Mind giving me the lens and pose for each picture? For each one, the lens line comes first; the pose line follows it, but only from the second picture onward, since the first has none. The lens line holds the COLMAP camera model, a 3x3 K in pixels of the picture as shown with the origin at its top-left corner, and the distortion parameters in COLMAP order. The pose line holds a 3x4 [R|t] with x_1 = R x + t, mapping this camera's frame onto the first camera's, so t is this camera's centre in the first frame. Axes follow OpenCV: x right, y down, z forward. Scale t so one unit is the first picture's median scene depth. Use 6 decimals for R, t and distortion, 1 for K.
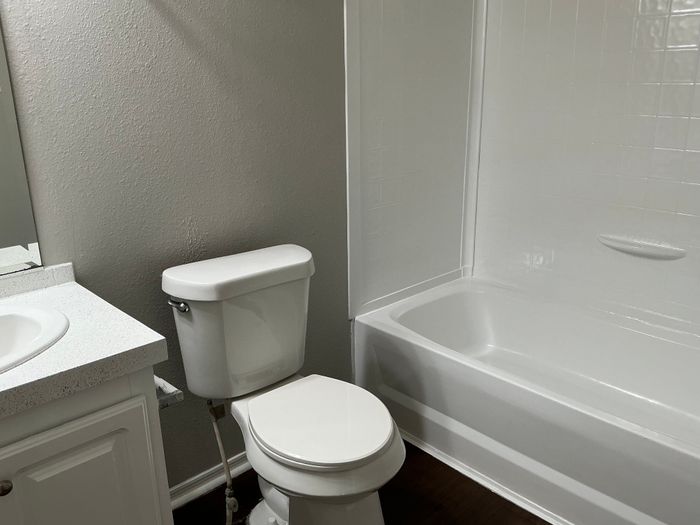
lens RADIAL K [[588.1, 0, 350.0], [0, 588.1, 262.5], [0, 0, 1]] dist [0.108965, -0.180328]
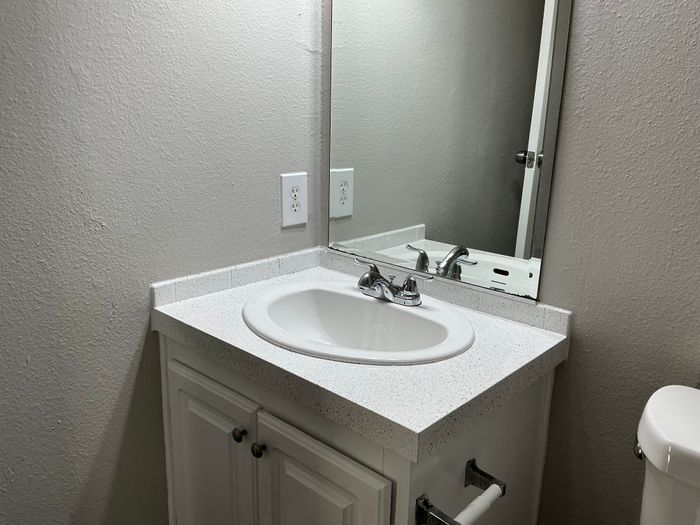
lens RADIAL K [[588.1, 0, 350.0], [0, 588.1, 262.5], [0, 0, 1]] dist [0.108965, -0.180328]
pose [[0.085352, 0.268250, -0.959561, 0.090904], [-0.322557, 0.918650, 0.228122, -0.056829], [0.942694, 0.290042, 0.164935, 0.237464]]
